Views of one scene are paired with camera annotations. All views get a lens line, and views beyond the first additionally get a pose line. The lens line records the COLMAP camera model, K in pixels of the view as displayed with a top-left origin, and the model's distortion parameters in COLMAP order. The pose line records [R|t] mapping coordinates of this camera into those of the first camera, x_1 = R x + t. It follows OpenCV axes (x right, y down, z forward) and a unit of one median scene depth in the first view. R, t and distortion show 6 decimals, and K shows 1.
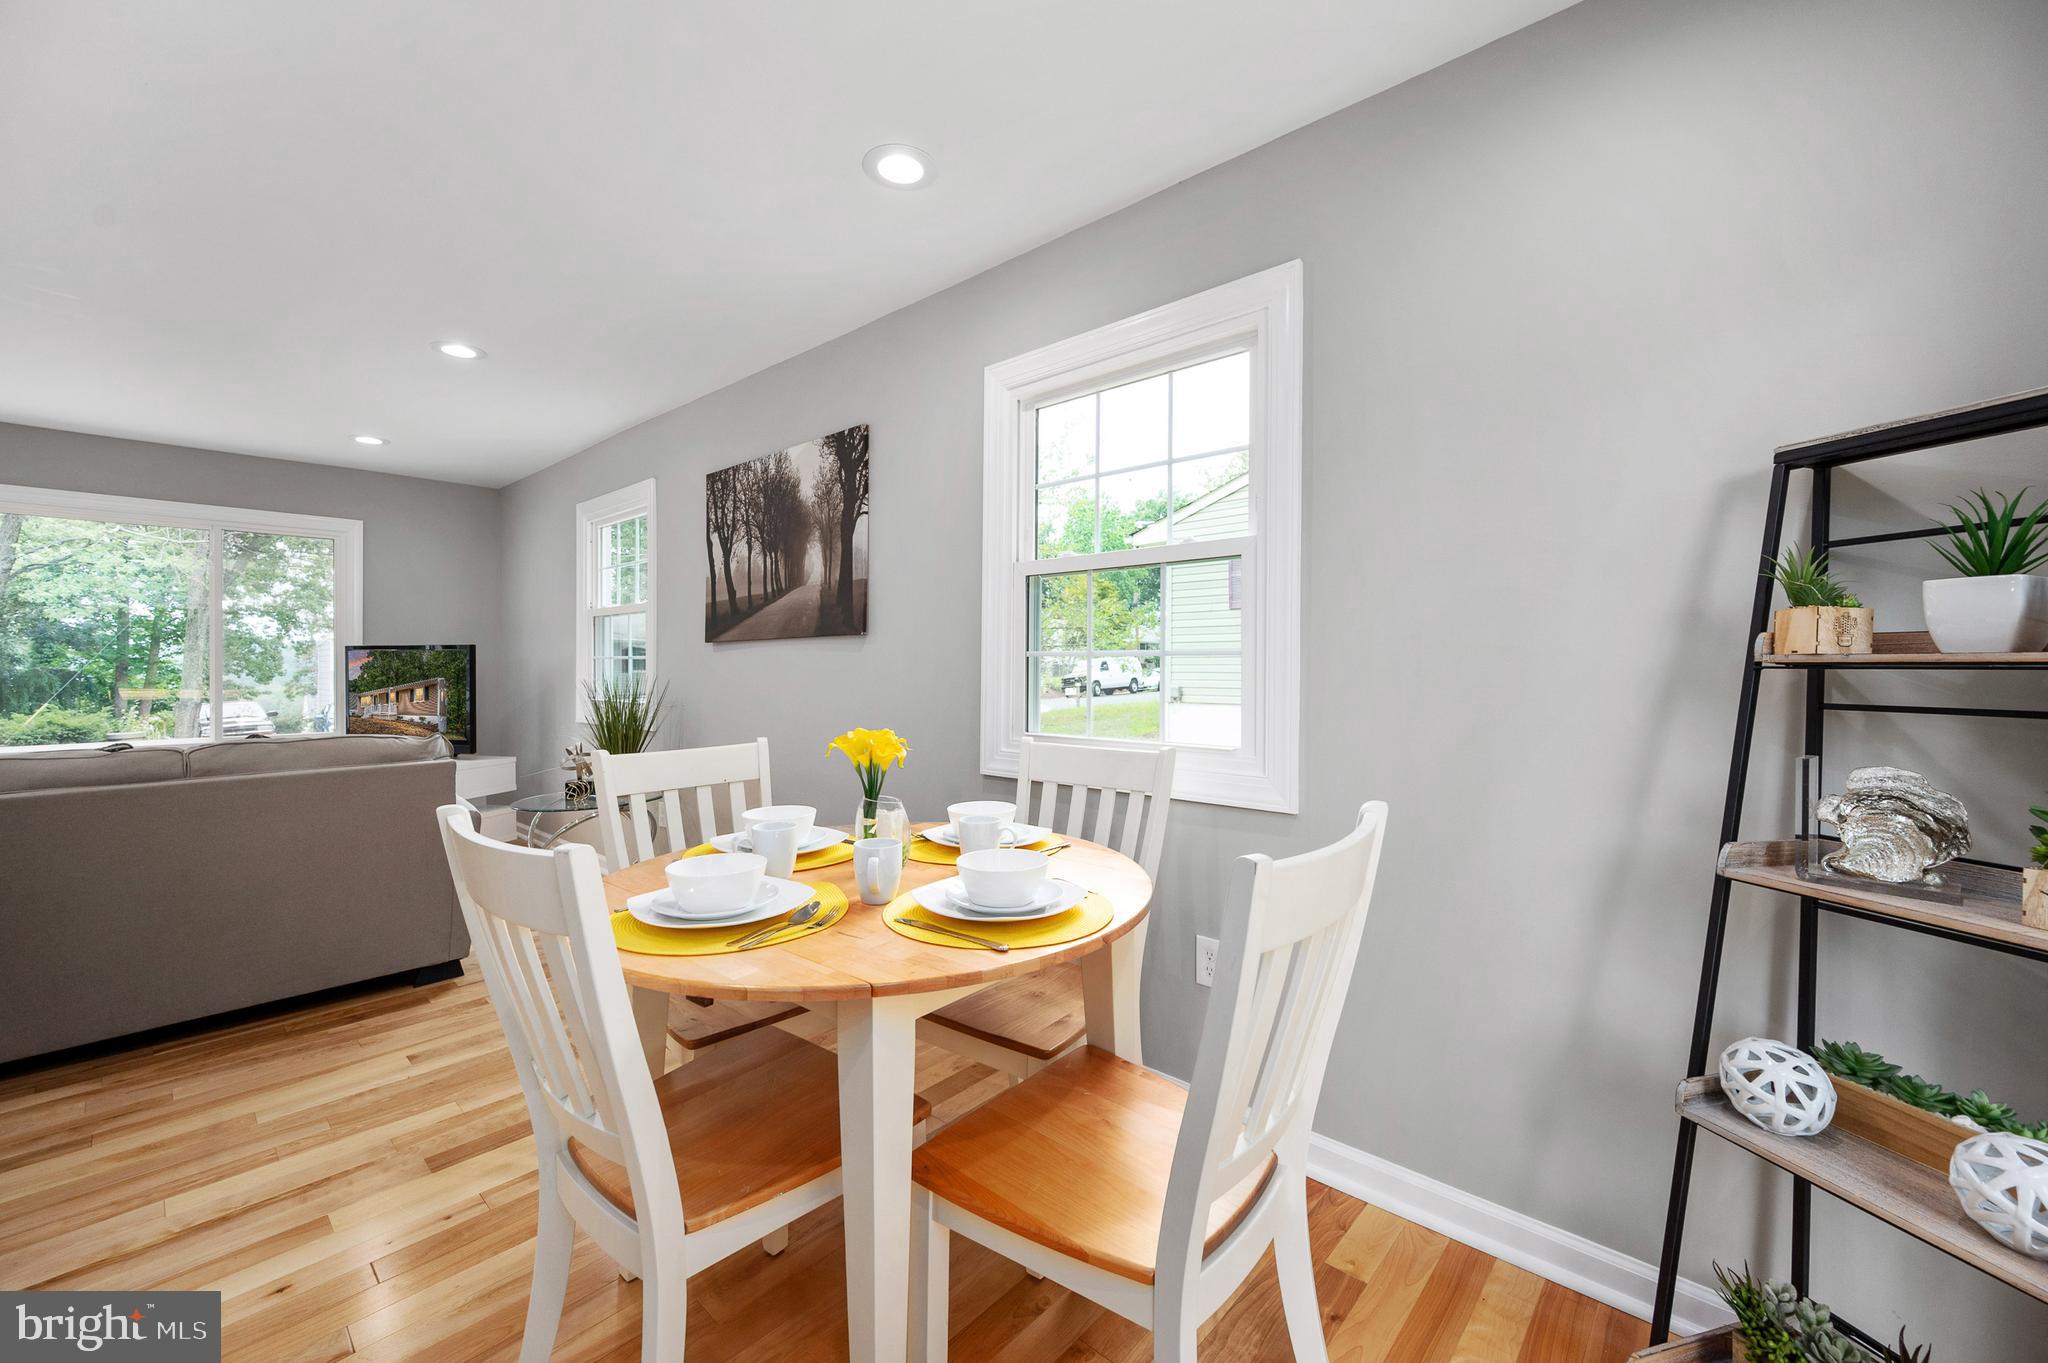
lens RADIAL K [[829.3, 0, 1018.4], [0, 829.3, 659.1], [0, 0, 1]] dist [-0.000303, -0.000094]
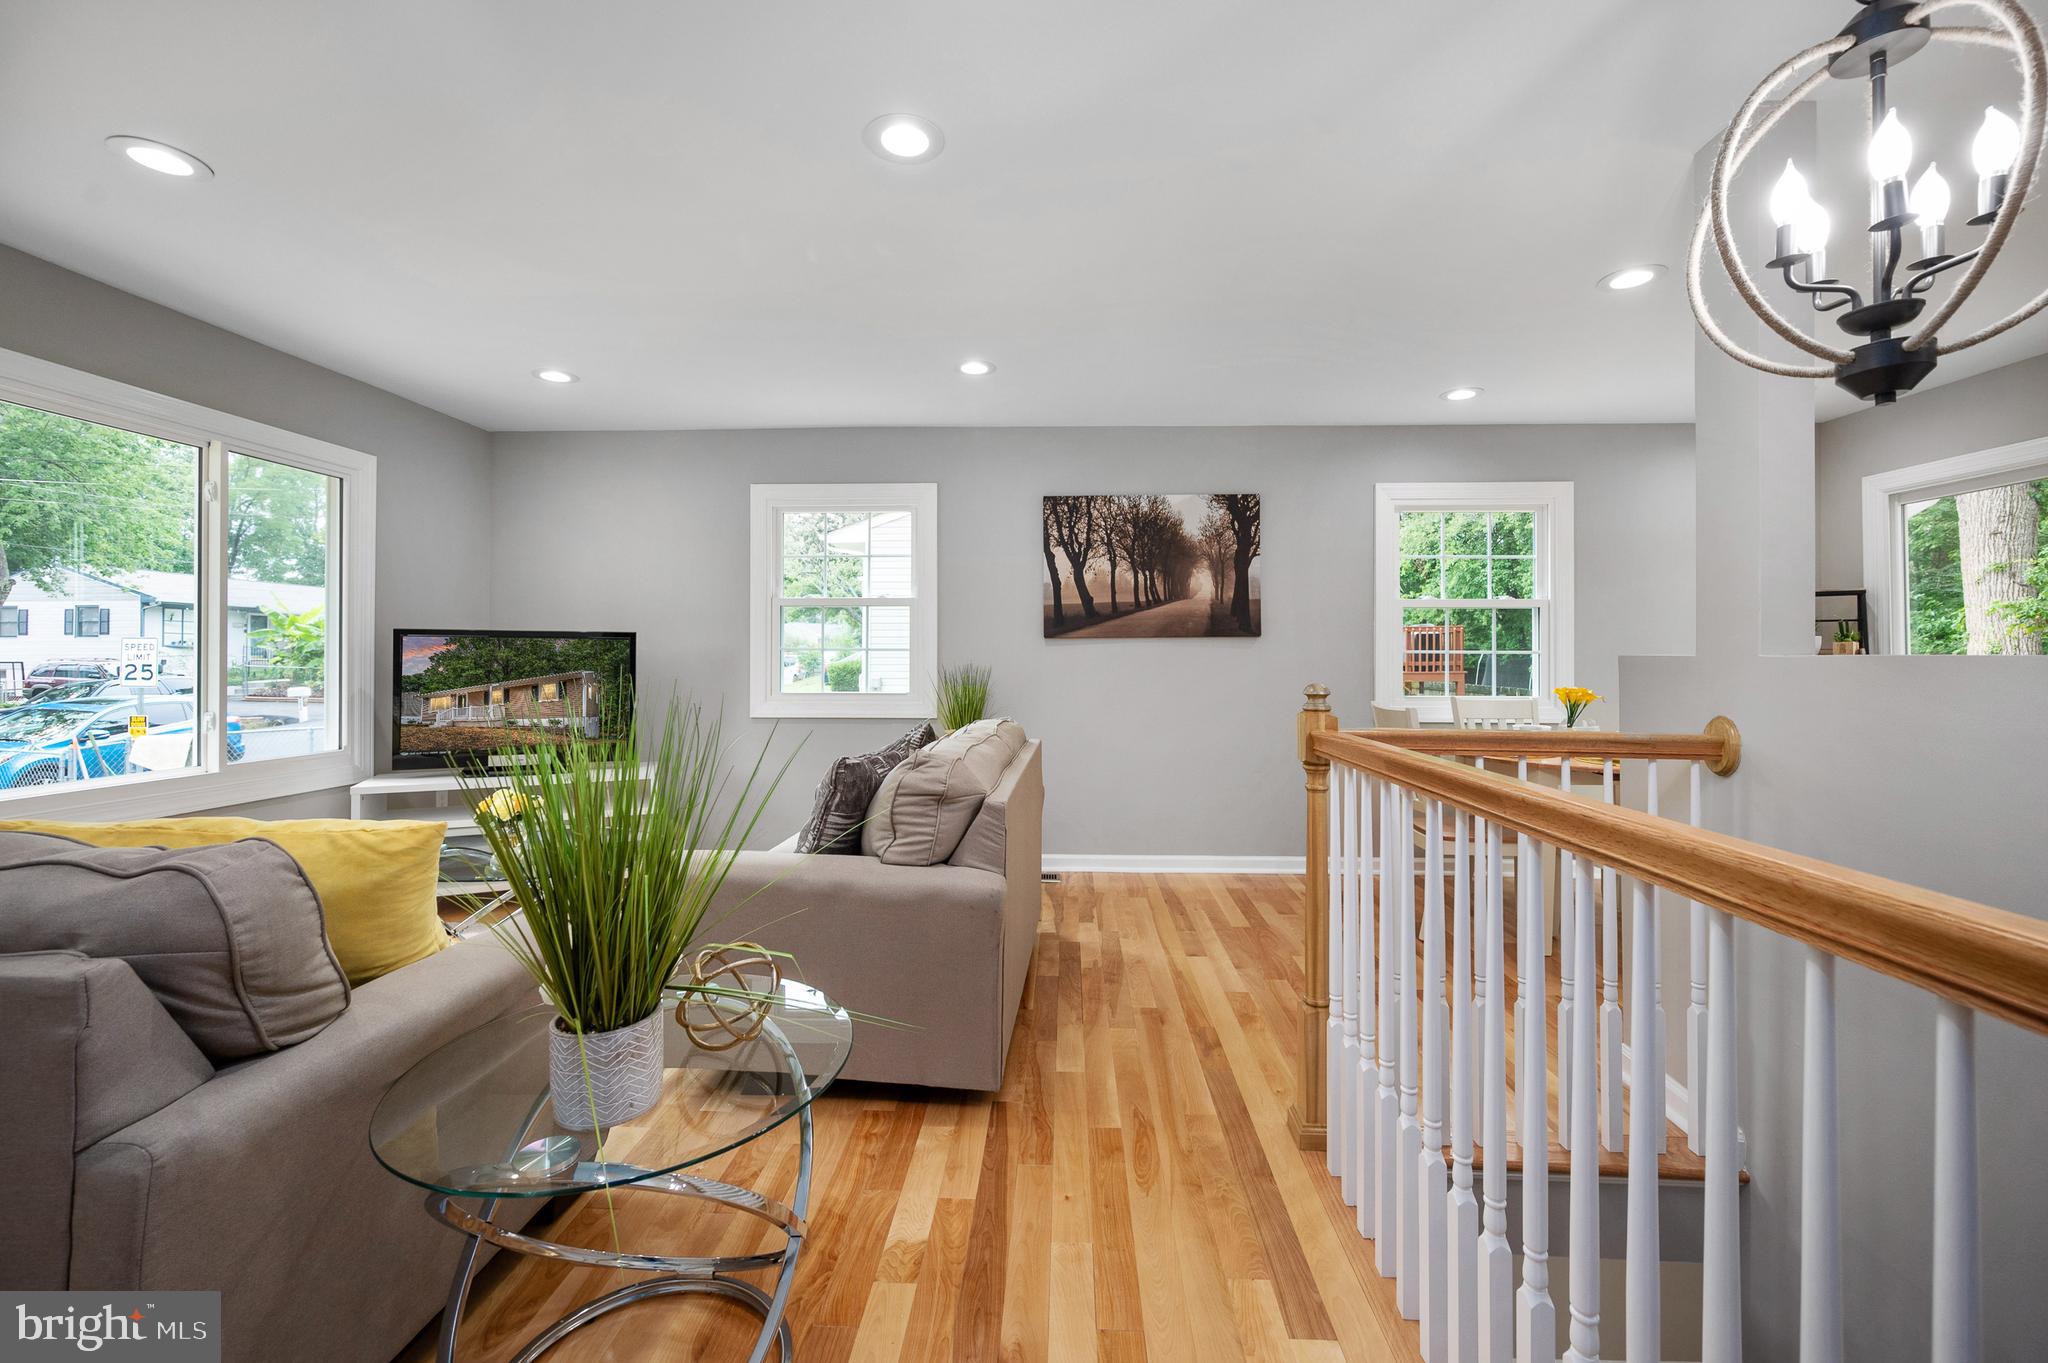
lens RADIAL K [[813.5, 0, 1043.8], [0, 813.5, 666.6], [0, 0, 1]] dist [0.001210, -0.000018]
pose [[0.757767, -0.001820, 0.652523, -1.226570], [-0.006773, 0.999920, 0.010655, 0.009191], [-0.652490, -0.012494, 0.757694, 0.127718]]
